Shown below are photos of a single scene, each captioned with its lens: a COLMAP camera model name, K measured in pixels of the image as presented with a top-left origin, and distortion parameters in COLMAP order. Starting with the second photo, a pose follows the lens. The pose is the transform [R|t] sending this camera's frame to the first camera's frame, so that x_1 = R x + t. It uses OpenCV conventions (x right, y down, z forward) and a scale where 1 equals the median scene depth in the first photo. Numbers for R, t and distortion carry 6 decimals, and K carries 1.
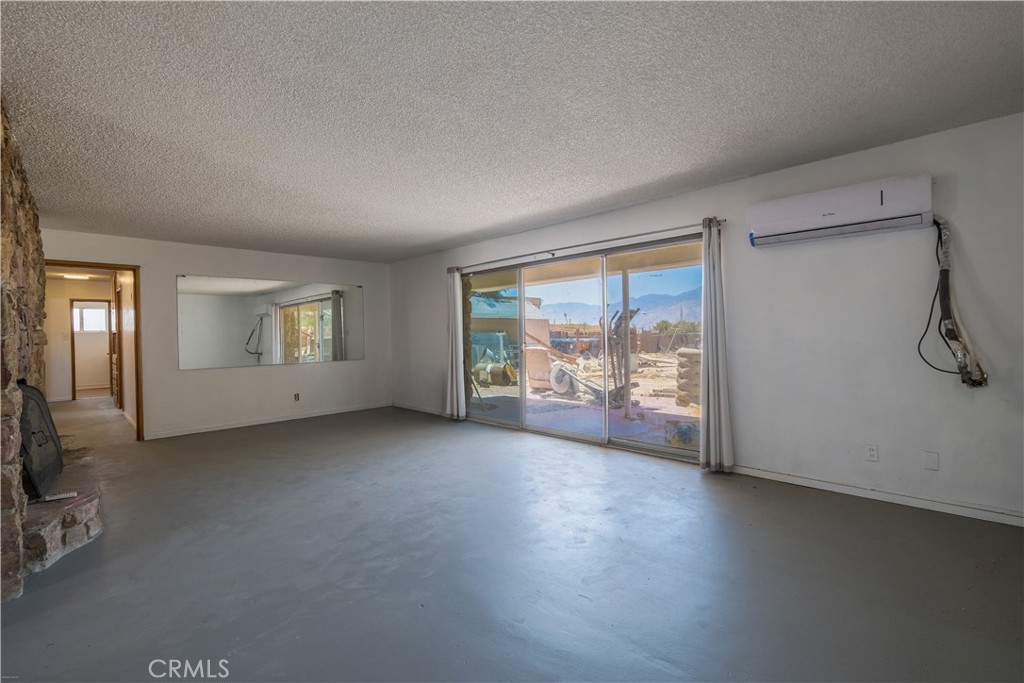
lens RADIAL K [[451.4, 0, 502.9], [0, 451.4, 336.2], [0, 0, 1]] dist [-0.005986, -0.000457]
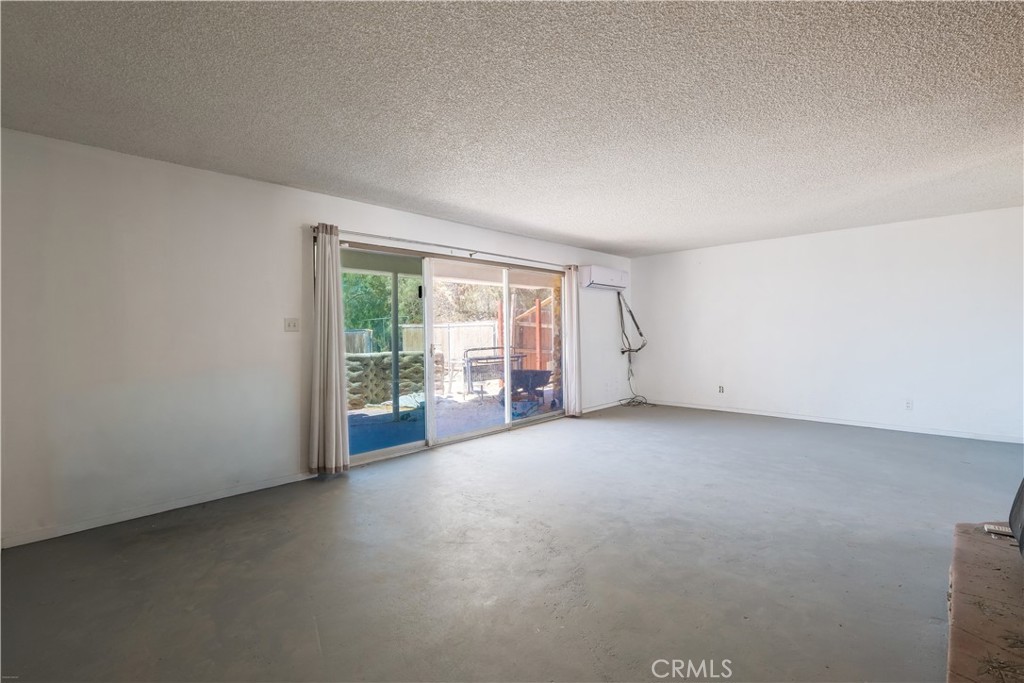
lens RADIAL K [[454.5, 0, 503.6], [0, 454.5, 335.6], [0, 0, 1]] dist [-0.006430, 0.000183]
pose [[-0.020562, 0.012020, 0.999716, -0.879743], [0.018379, 0.999763, -0.011643, 0.009377], [-0.999620, 0.018134, -0.020778, 0.942877]]
